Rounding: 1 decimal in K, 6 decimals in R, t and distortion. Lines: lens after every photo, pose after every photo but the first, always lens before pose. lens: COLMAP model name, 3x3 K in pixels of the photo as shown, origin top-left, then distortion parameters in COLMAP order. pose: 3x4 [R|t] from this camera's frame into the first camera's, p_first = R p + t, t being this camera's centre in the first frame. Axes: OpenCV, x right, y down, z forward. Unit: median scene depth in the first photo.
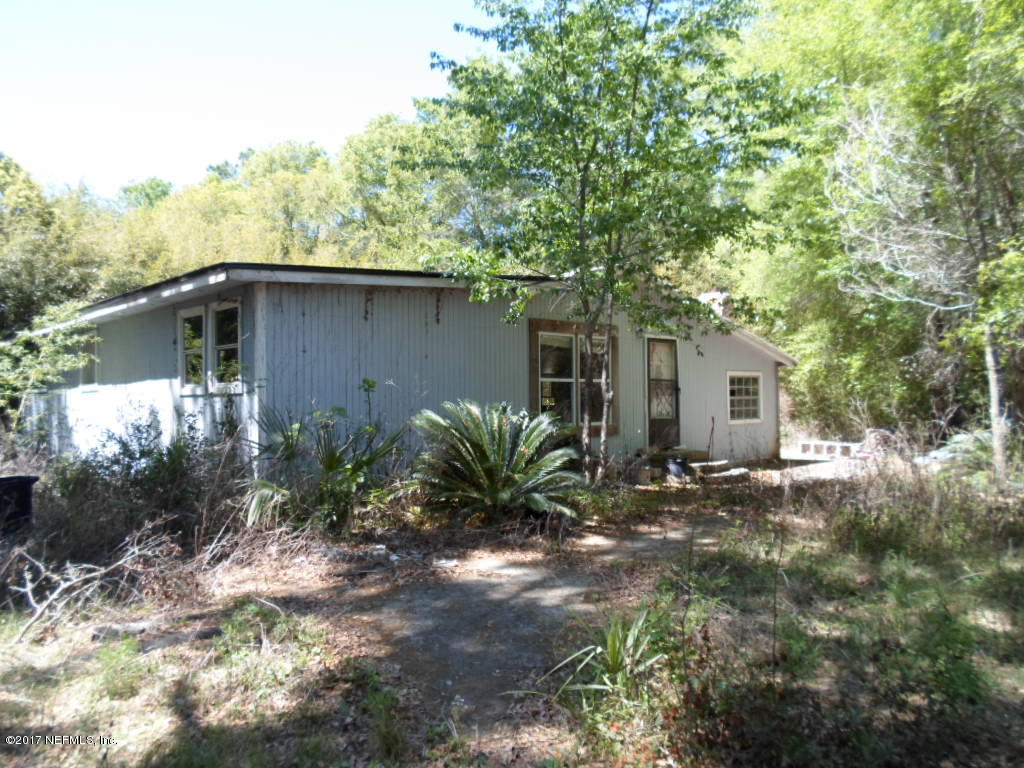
lens RADIAL K [[775.1, 0, 512.0], [0, 775.1, 384.0], [0, 0, 1]] dist [-0.028591, -0.007164]
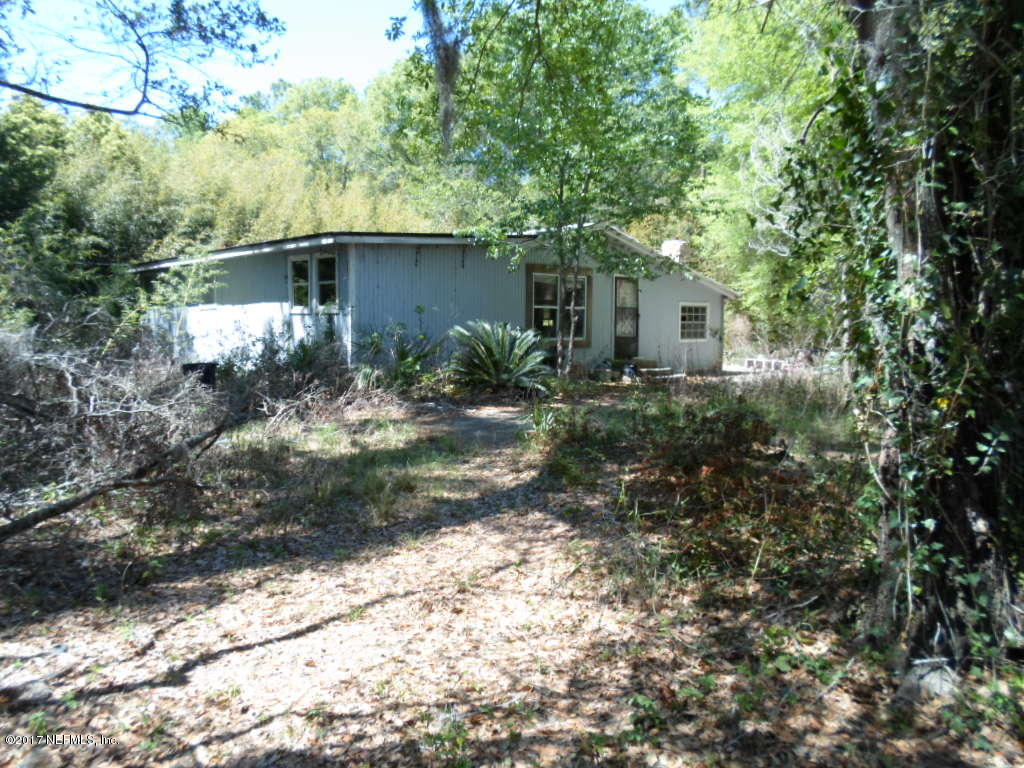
lens RADIAL K [[775.1, 0, 512.0], [0, 775.1, 384.0], [0, 0, 1]] dist [-0.028591, -0.007164]
pose [[0.999671, 0.019831, -0.016252, 0.026864], [-0.018073, 0.994626, 0.101946, -0.010507], [0.018187, -0.101618, 0.994657, -0.517173]]
